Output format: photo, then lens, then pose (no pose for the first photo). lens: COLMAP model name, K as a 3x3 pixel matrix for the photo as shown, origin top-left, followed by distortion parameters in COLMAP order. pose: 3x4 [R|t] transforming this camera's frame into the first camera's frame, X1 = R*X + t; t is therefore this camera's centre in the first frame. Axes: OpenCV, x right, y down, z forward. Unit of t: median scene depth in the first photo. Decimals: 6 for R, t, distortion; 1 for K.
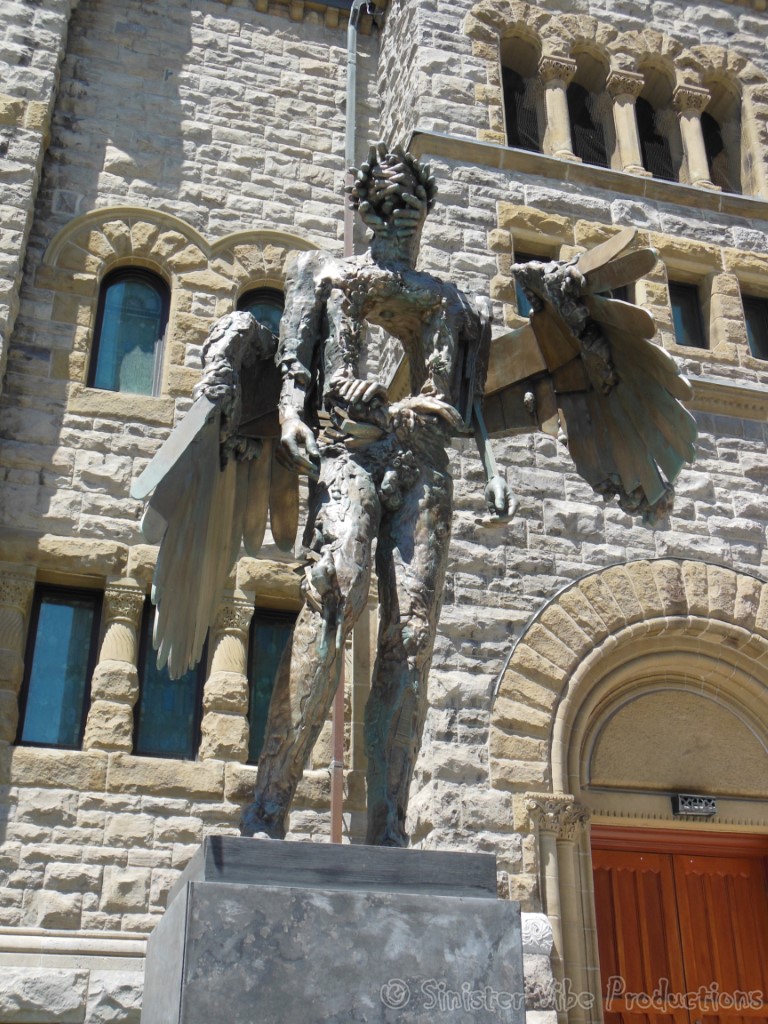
lens RADIAL K [[1152.5, 0, 447.7], [0, 1152.5, 568.0], [0, 0, 1]] dist [-0.046184, 0.042518]
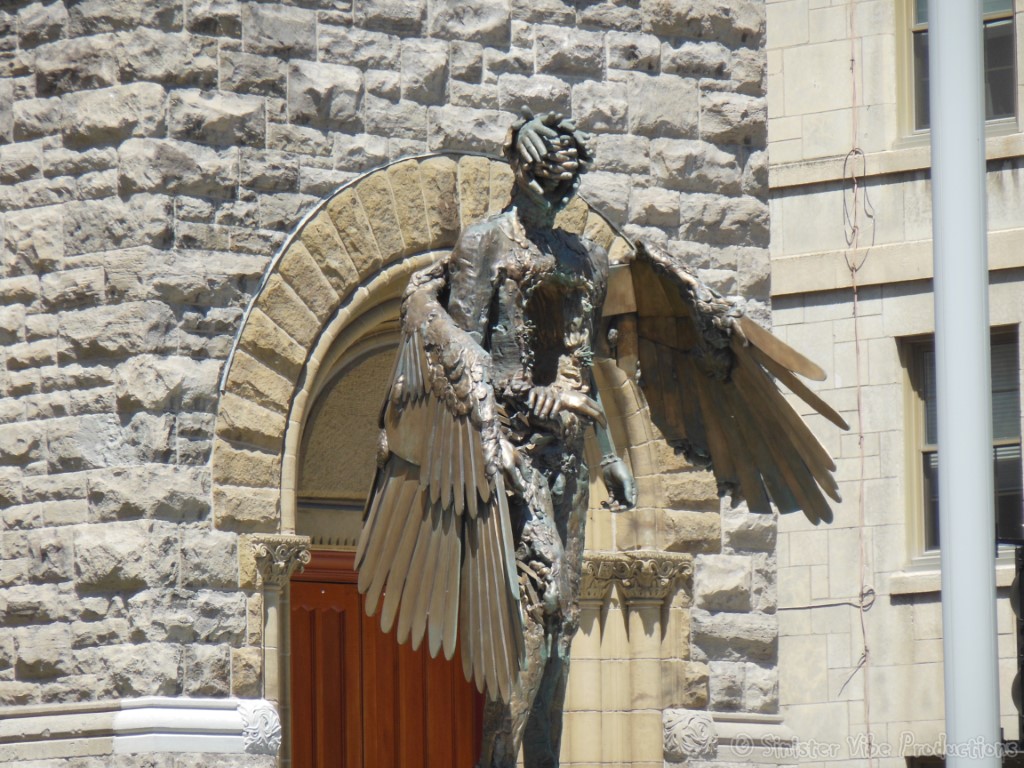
lens RADIAL K [[7406.6, 0, 510.0], [0, 7406.6, 385.2], [0, 0, 1]] dist [1.123718, -14.491218]
pose [[0.881436, 0.050271, 0.469621, -1.436086], [-0.200757, 0.939902, 0.276190, -0.874271], [-0.427514, -0.337724, 0.838555, -2.107439]]
